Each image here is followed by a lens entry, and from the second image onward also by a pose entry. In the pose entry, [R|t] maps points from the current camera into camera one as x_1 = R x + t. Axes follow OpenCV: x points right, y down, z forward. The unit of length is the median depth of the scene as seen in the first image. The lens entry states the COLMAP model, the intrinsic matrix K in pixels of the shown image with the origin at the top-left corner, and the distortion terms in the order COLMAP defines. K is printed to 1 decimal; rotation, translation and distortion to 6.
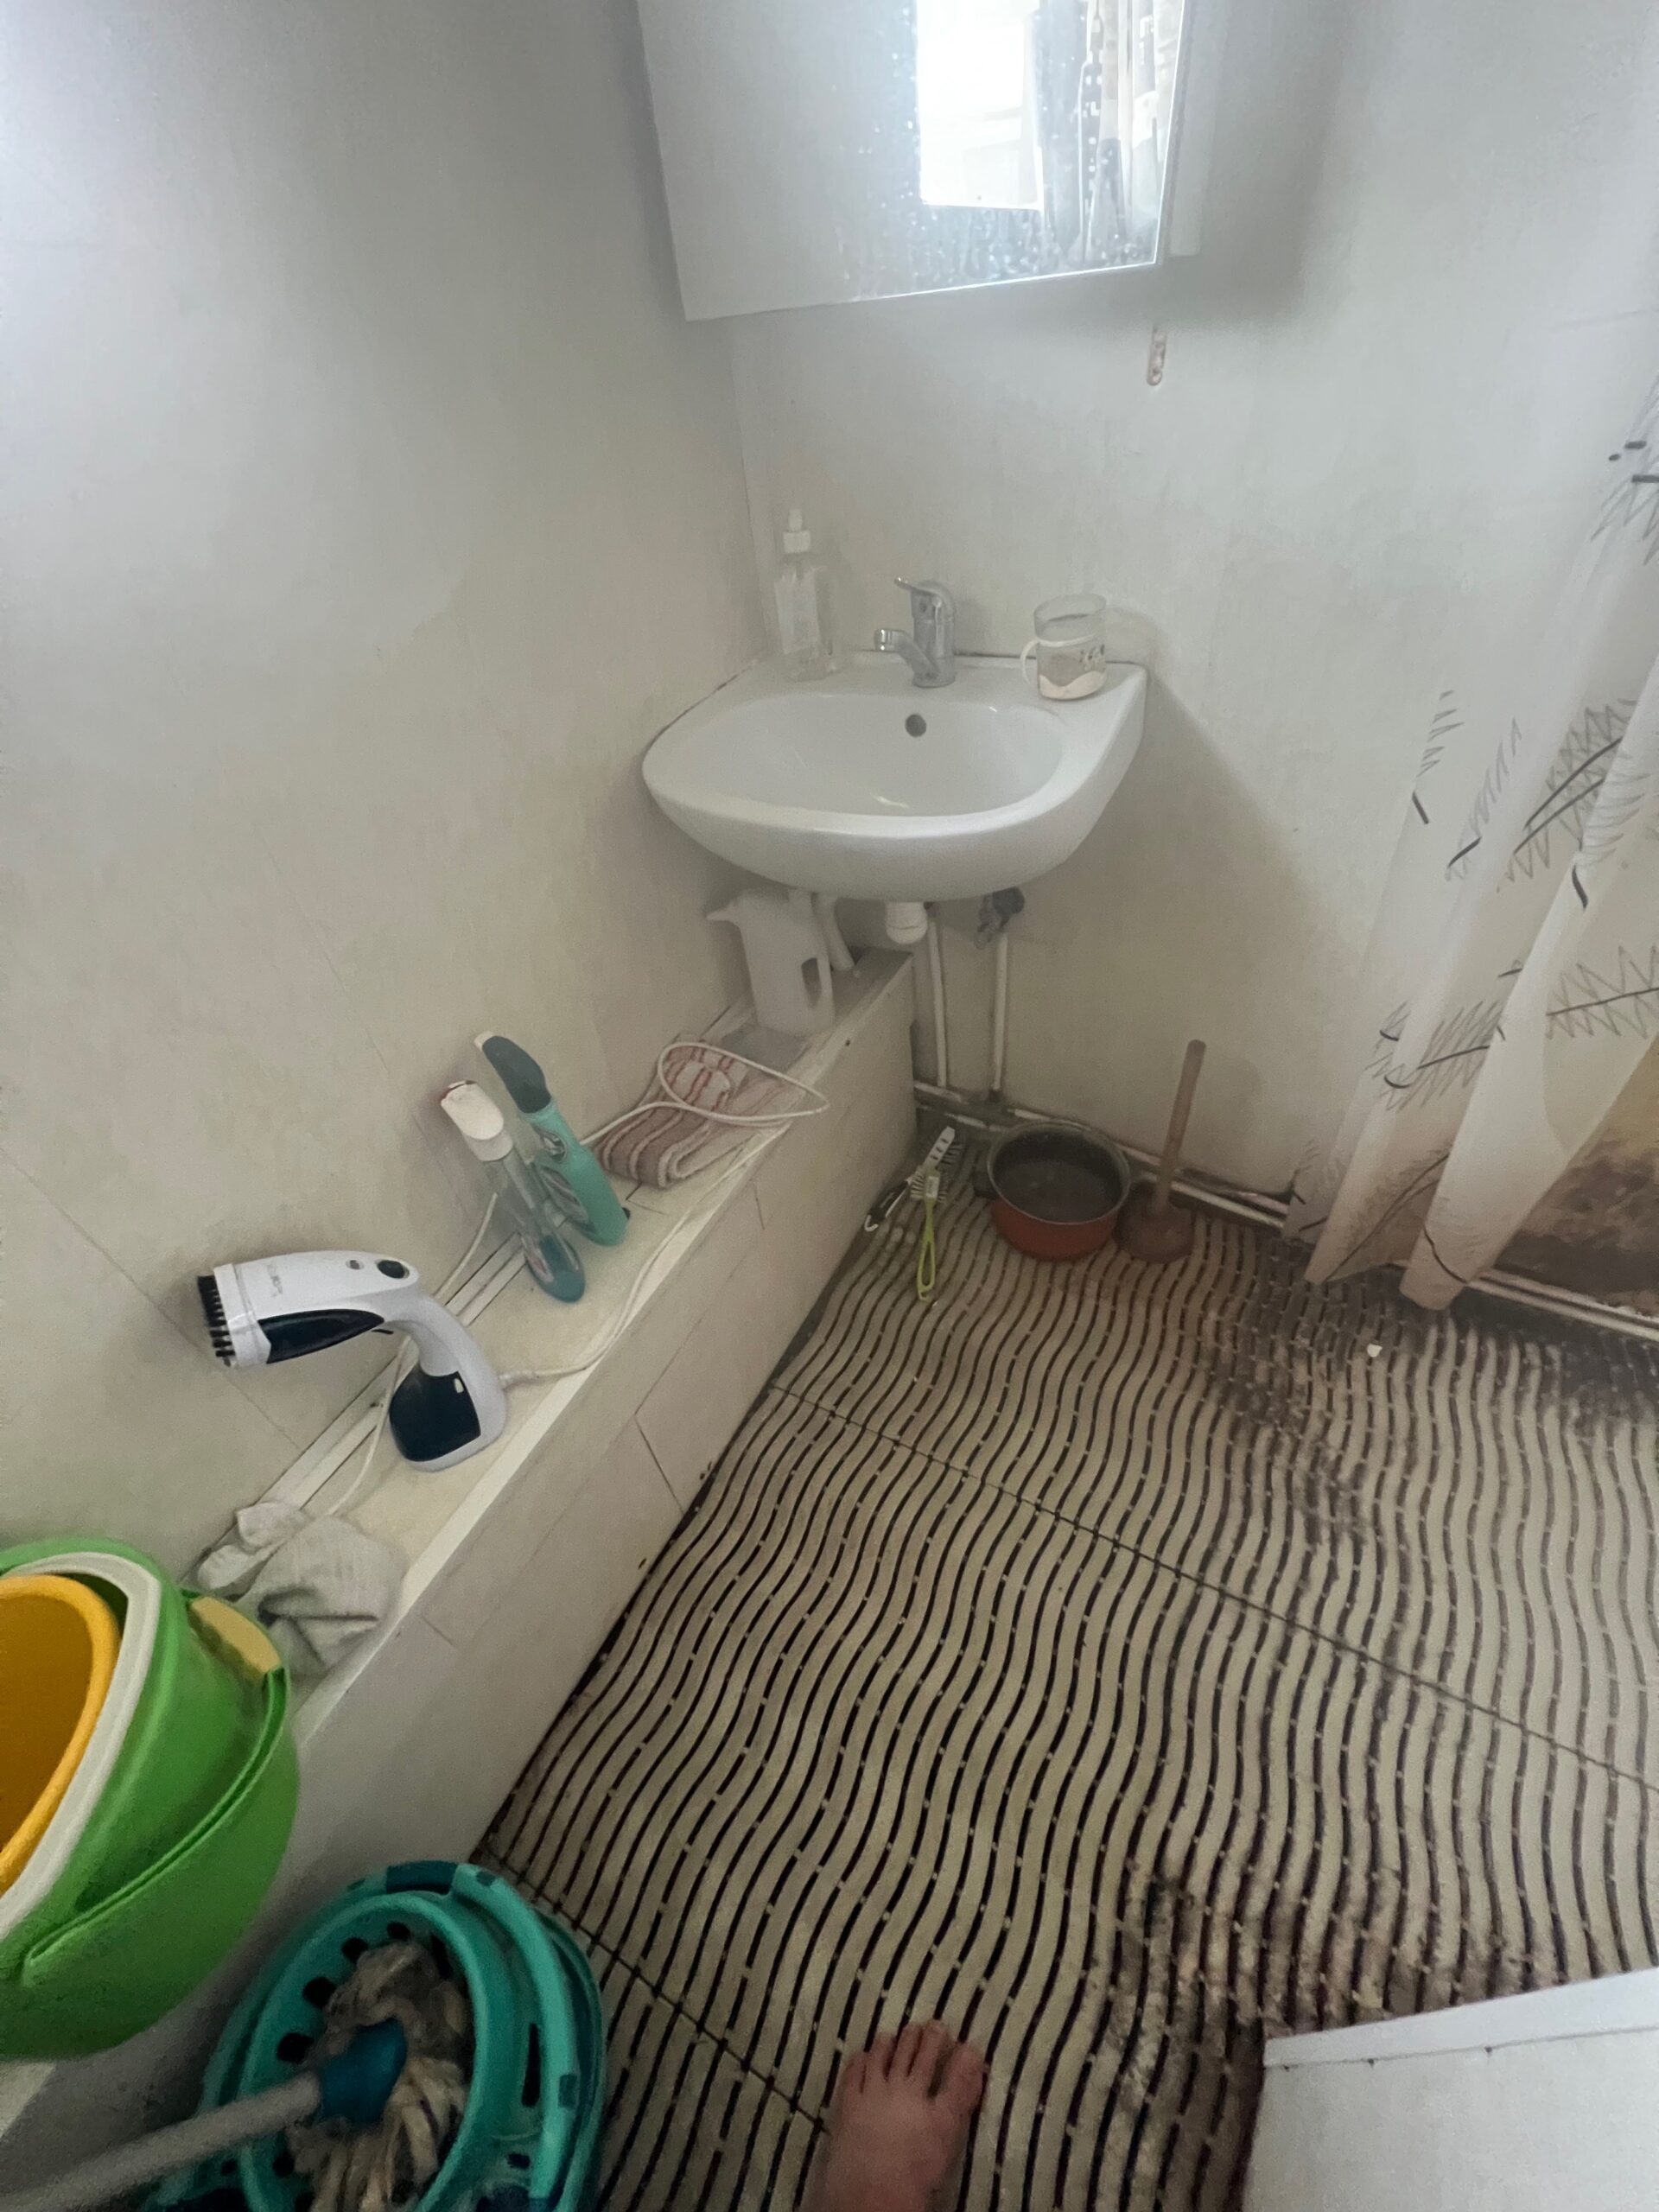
lens RADIAL K [[882.8, 0, 831.2], [0, 882.8, 1102.2], [0, 0, 1]] dist [-0.000137, 0.000043]
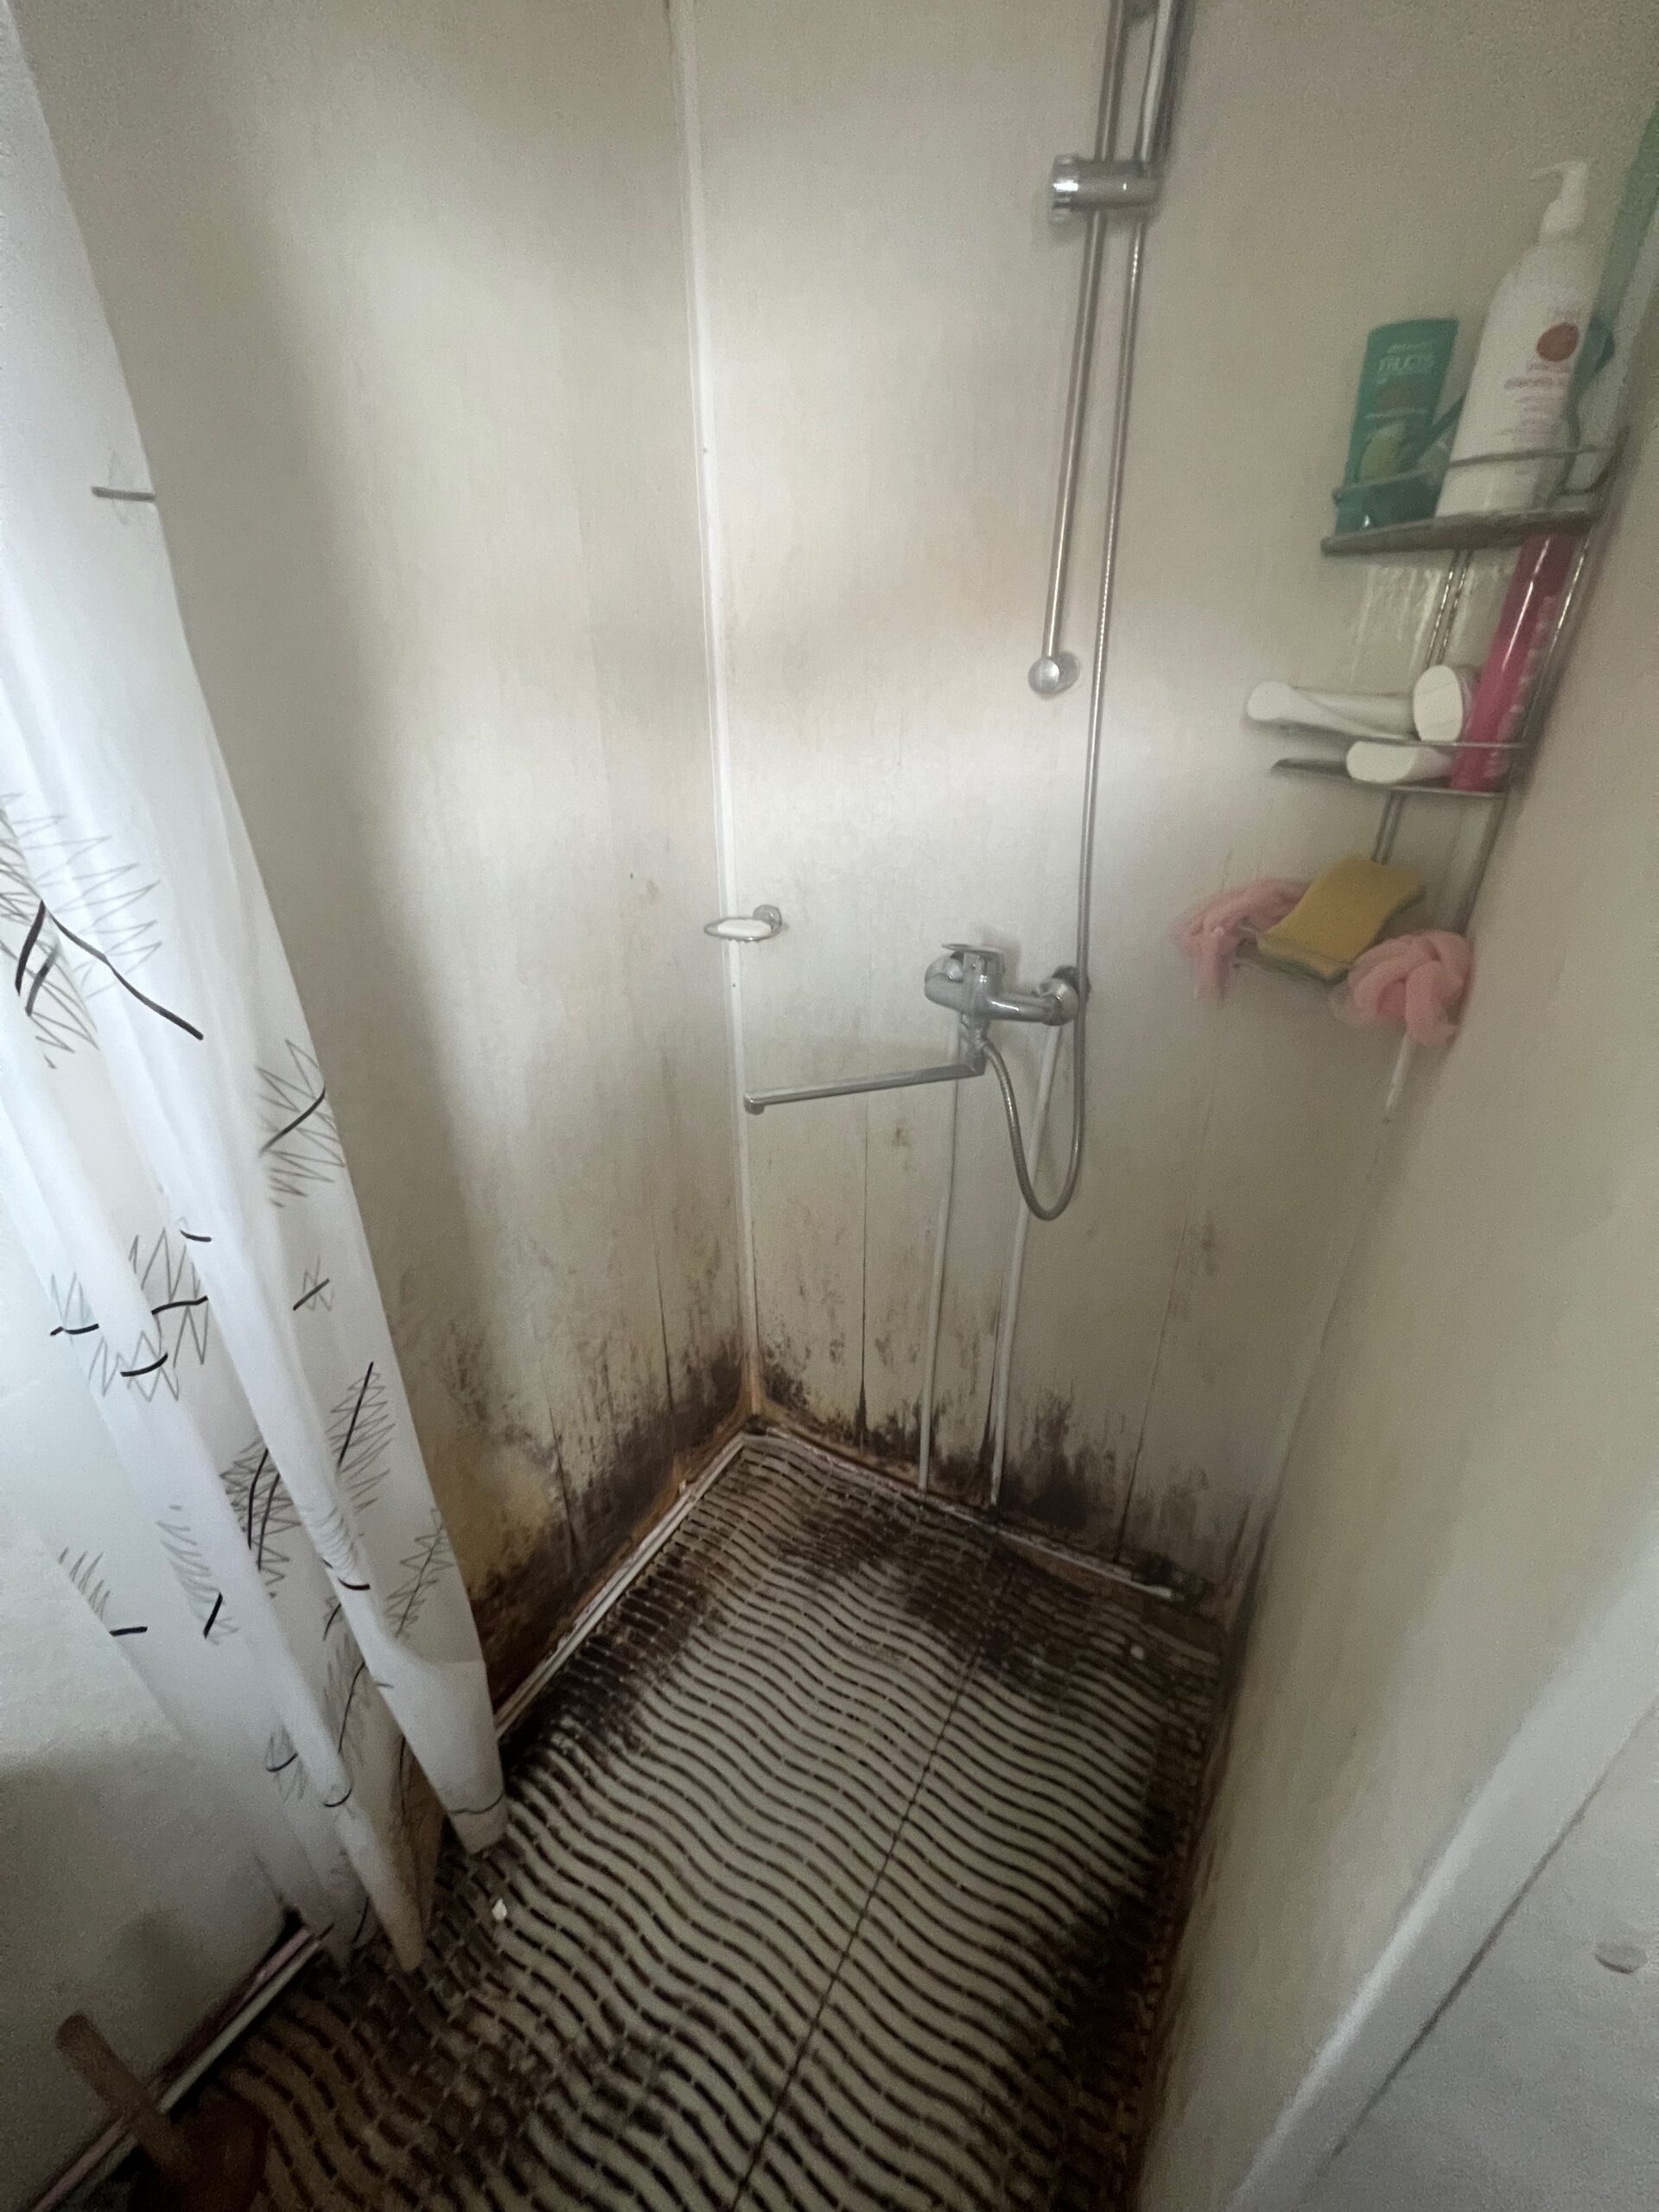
lens RADIAL K [[882.8, 0, 831.2], [0, 882.8, 1102.2], [0, 0, 1]] dist [-0.000137, 0.000043]
pose [[0.037698, -0.359287, 0.932465, 0.068181], [0.650085, 0.717497, 0.250176, -0.350557], [-0.758926, 0.596751, 0.260615, -0.018353]]
